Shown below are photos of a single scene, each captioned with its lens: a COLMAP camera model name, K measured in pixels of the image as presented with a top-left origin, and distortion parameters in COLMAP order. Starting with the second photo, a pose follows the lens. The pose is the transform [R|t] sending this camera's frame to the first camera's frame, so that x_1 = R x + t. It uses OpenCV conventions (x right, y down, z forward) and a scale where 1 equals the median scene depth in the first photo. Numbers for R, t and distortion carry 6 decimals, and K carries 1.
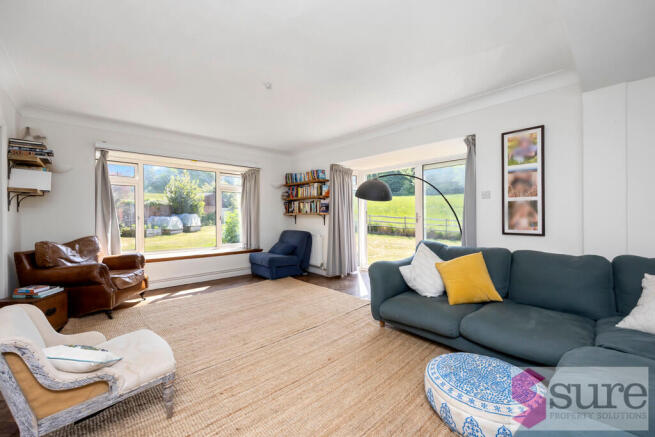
lens RADIAL K [[263.6, 0, 329.8], [0, 263.6, 214.7], [0, 0, 1]] dist [-0.000502, 0.000103]
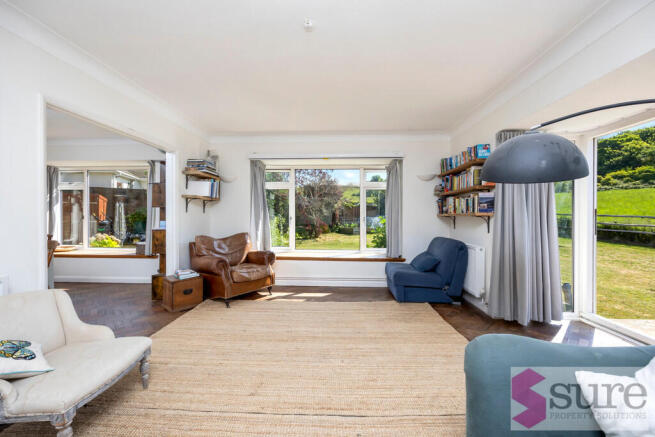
lens RADIAL K [[263.6, 0, 329.8], [0, 263.6, 214.7], [0, 0, 1]] dist [-0.000502, 0.000103]
pose [[0.704680, 0.001970, -0.709523, 0.157215], [-0.003977, 0.999991, -0.001174, -0.000356], [0.709515, 0.003649, 0.704681, 0.298468]]
